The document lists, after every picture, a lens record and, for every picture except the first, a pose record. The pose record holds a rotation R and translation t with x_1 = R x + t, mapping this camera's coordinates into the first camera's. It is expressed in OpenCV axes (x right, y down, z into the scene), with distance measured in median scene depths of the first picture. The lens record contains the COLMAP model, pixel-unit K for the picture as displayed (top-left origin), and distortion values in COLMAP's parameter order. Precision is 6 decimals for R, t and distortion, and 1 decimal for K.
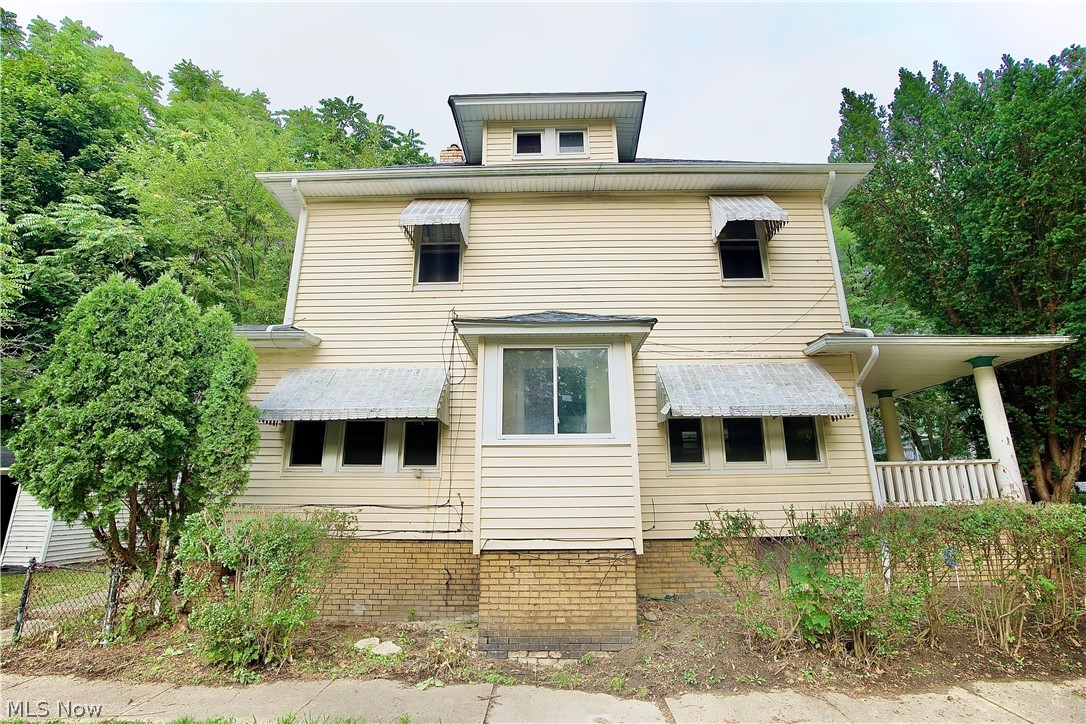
lens RADIAL K [[518.6, 0, 543.0], [0, 518.6, 362.0], [0, 0, 1]] dist [-0.029811, -0.000987]
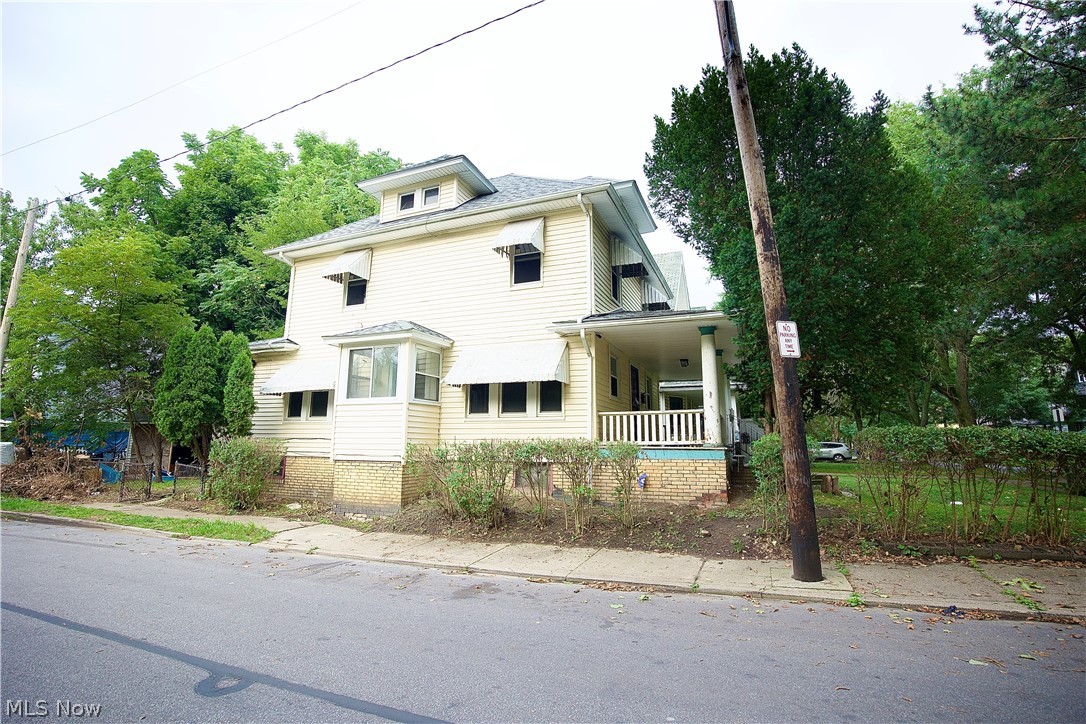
lens RADIAL K [[516.9, 0, 543.4], [0, 516.9, 354.7], [0, 0, 1]] dist [-0.062858, 0.017469]
pose [[0.934005, -0.051054, -0.353593, 0.982370], [0.082101, 0.993921, 0.073358, -0.071917], [0.347698, -0.097547, 0.932518, -0.330451]]
